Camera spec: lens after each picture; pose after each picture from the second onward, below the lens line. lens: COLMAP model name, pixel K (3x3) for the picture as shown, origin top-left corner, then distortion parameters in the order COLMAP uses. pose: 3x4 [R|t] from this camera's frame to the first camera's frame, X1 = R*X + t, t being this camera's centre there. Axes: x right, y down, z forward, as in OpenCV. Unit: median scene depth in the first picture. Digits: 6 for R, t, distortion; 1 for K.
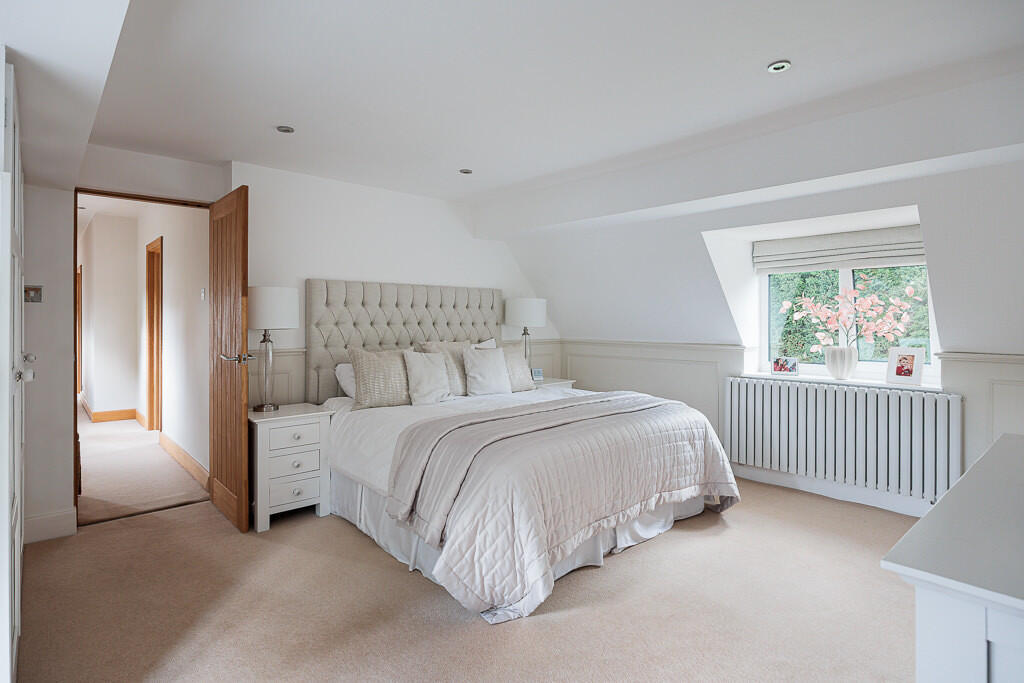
lens RADIAL K [[533.0, 0, 512.8], [0, 533.0, 326.4], [0, 0, 1]] dist [-0.000142, 0.000015]
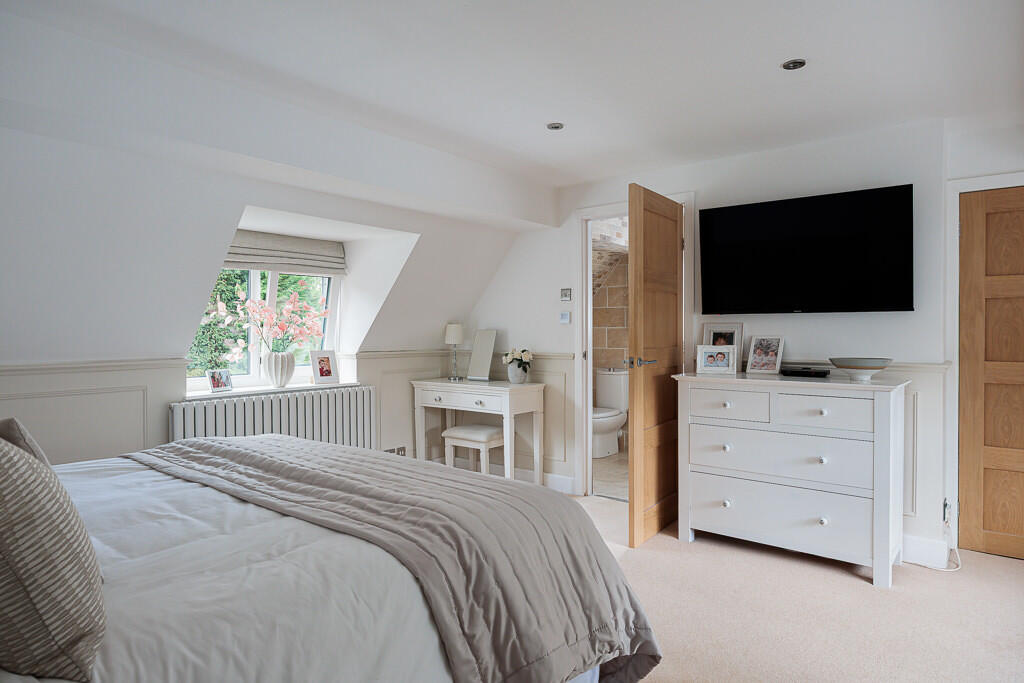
lens RADIAL K [[626.3, 0, 512.0], [0, 626.3, 341.5], [0, 0, 1]] dist [0.000438, 0.000015]
pose [[-0.149433, -0.023262, 0.988498, -0.591446], [0.008134, 0.999660, 0.024754, -0.007670], [-0.988738, 0.011739, -0.149193, 0.791531]]
